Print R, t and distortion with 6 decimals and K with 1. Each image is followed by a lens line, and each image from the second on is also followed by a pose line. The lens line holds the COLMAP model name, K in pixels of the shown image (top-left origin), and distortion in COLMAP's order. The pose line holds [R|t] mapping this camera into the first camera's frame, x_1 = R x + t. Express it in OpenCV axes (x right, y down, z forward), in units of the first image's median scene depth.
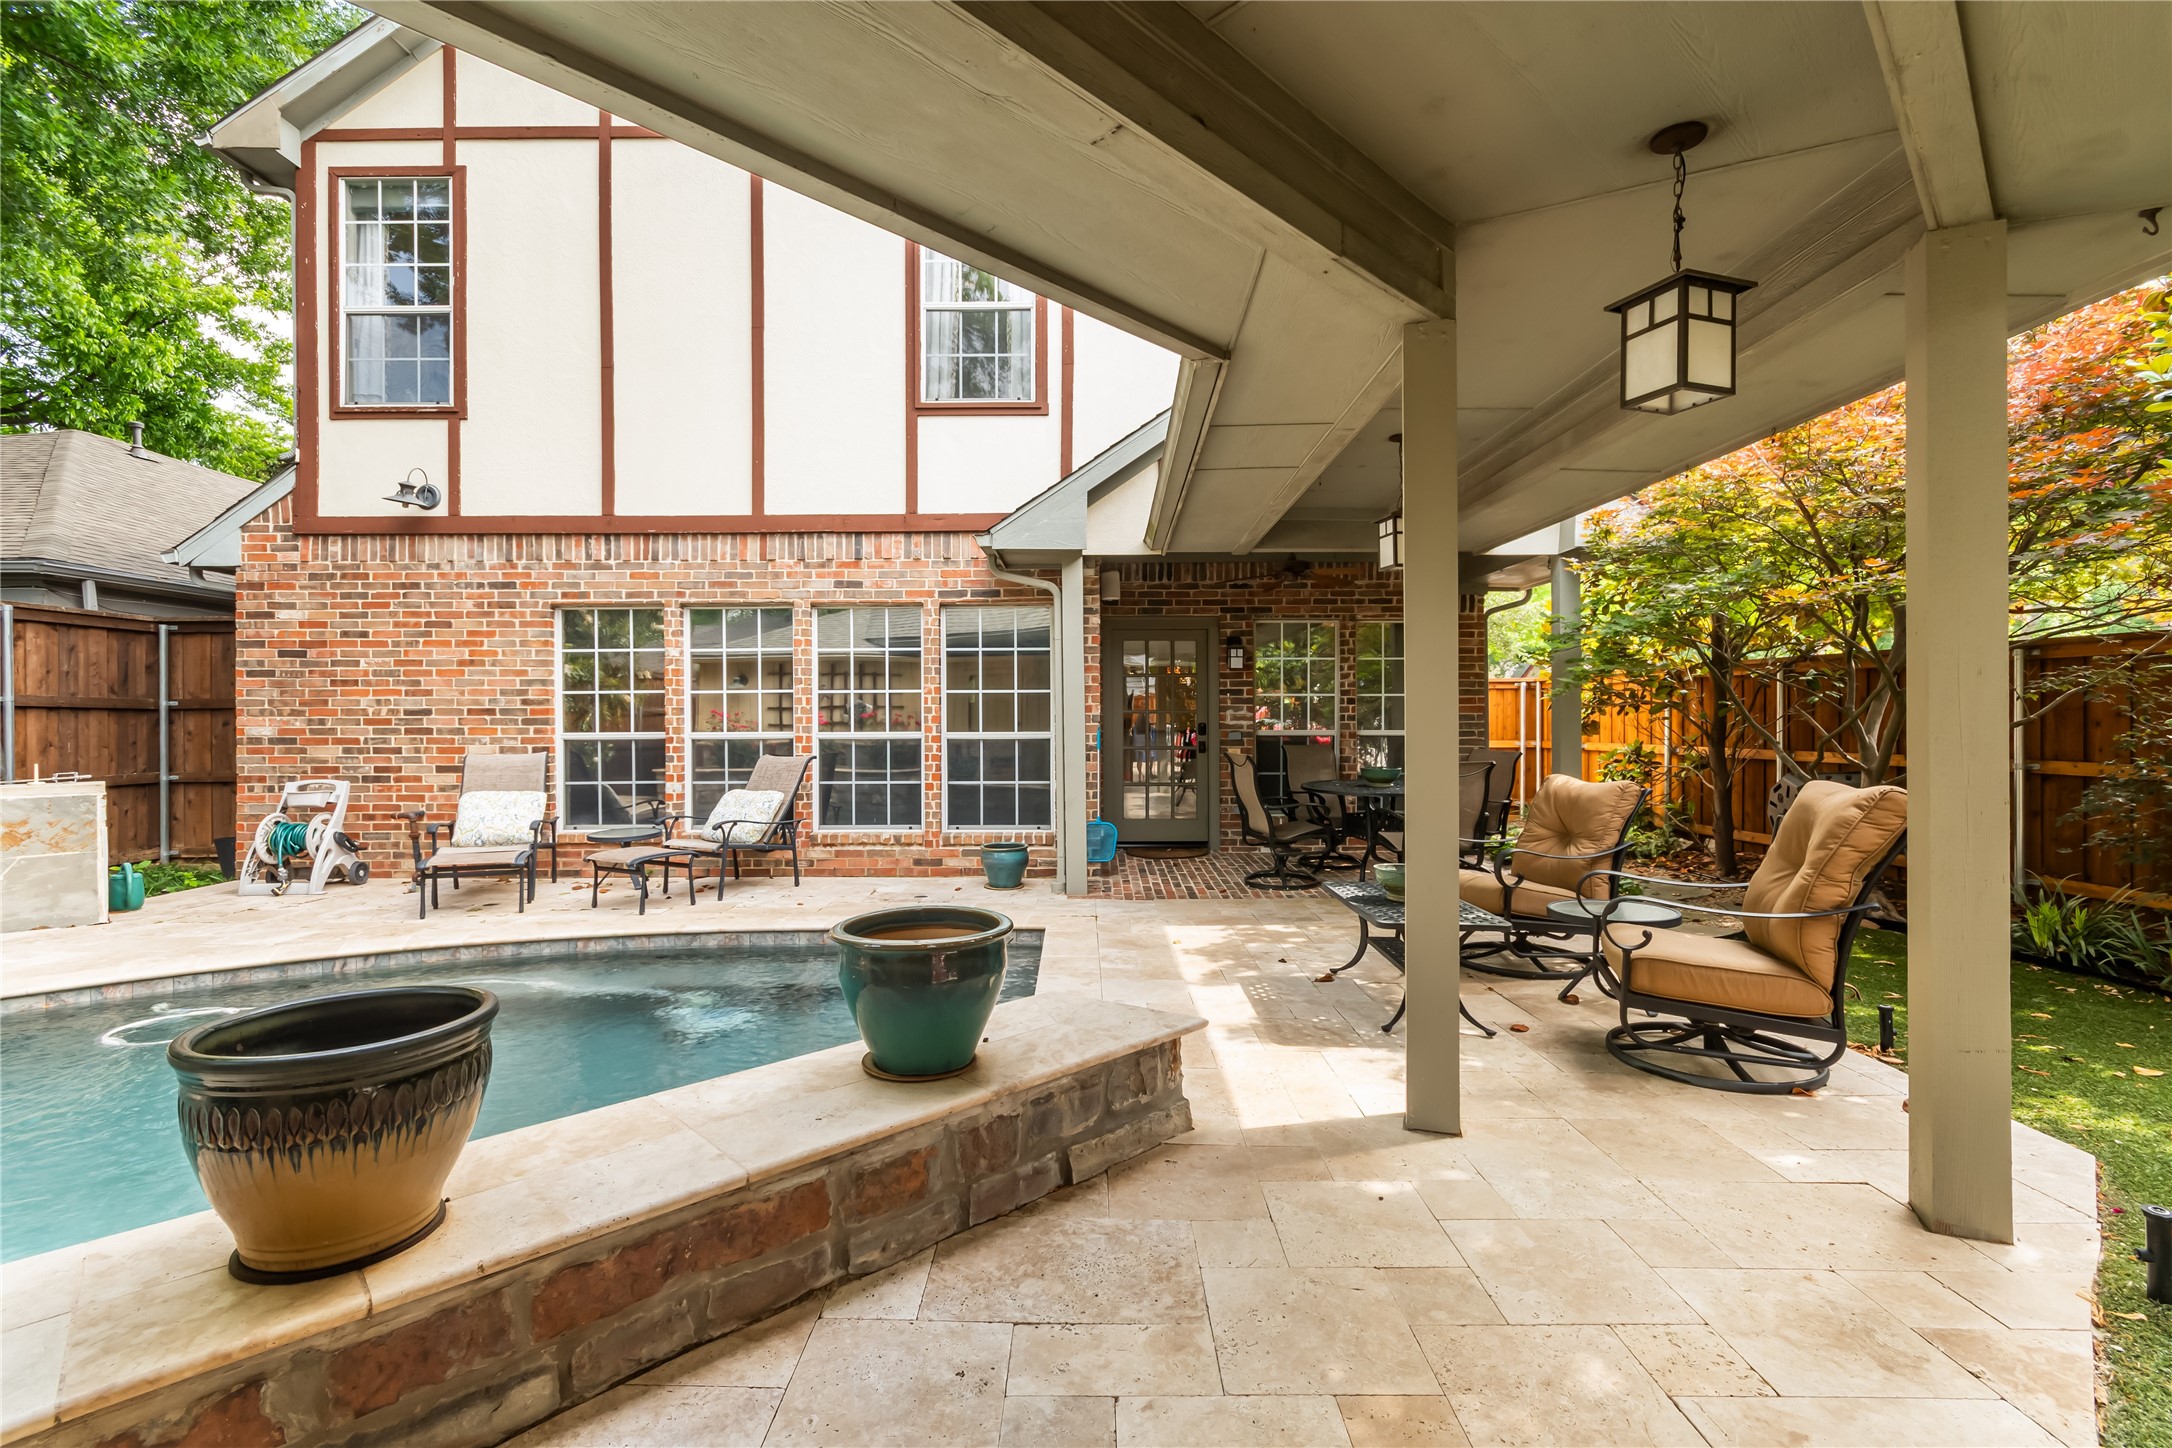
lens RADIAL K [[954.6, 0, 1086.0], [0, 954.6, 724.0], [0, 0, 1]] dist [-0.002498, 0.005188]
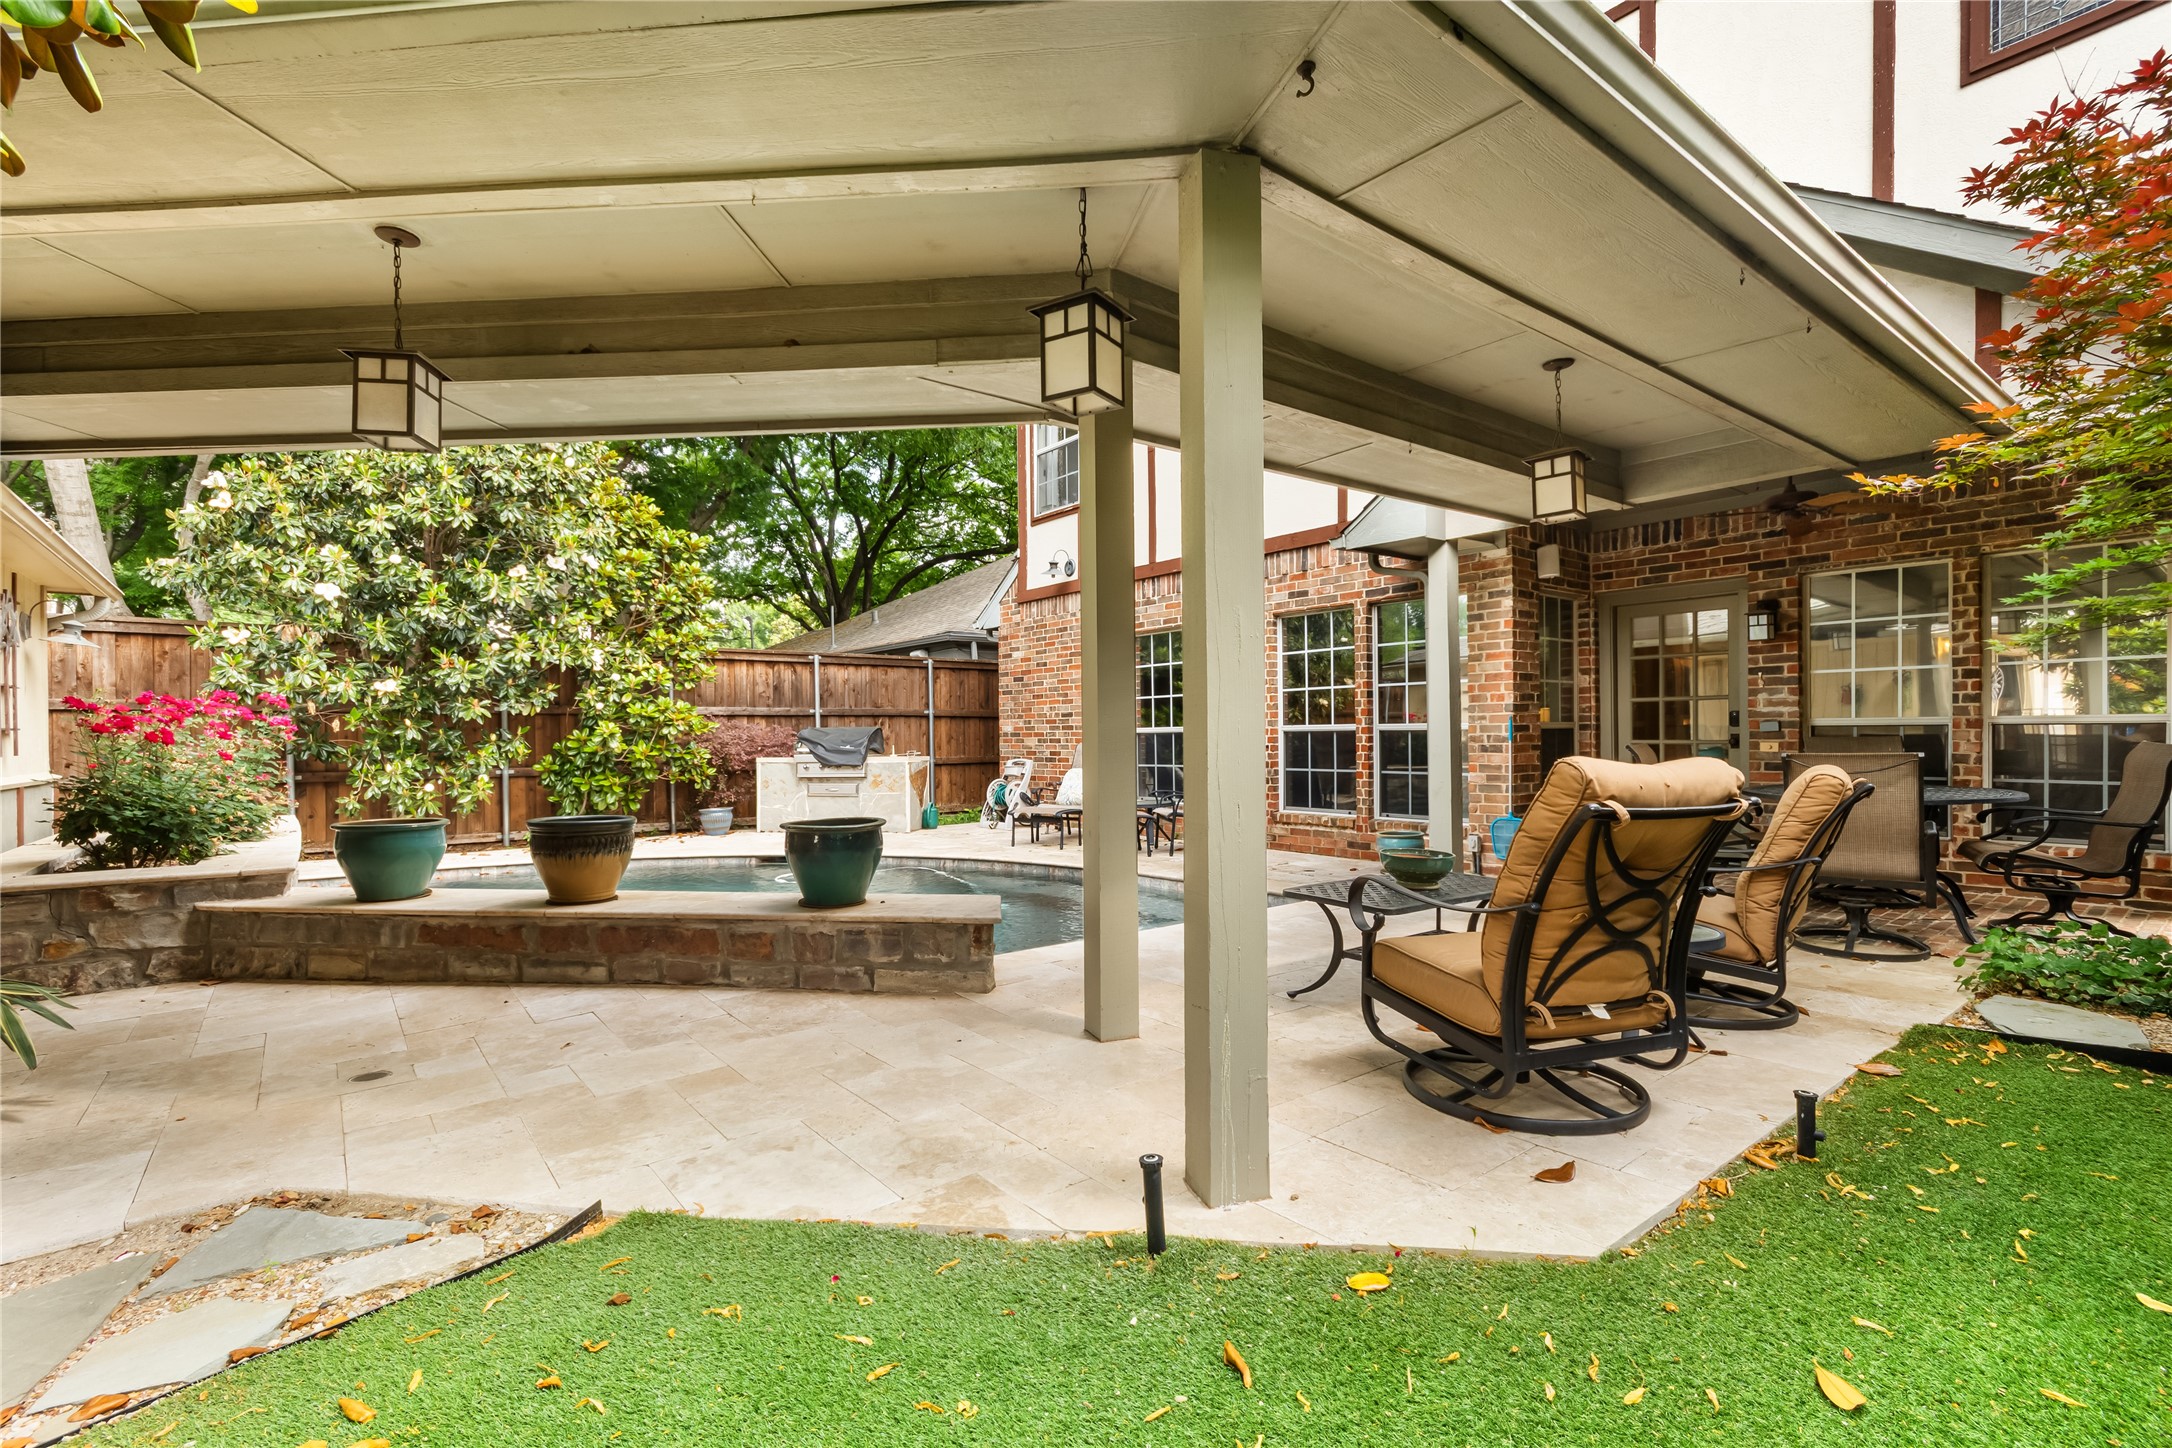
lens RADIAL K [[954.6, 0, 1086.0], [0, 954.6, 724.0], [0, 0, 1]] dist [-0.002498, 0.005188]
pose [[0.637781, -0.011930, -0.770125, 0.456583], [0.005365, 0.999925, -0.011047, 0.018609], [0.770199, 0.002914, 0.637797, 0.082788]]
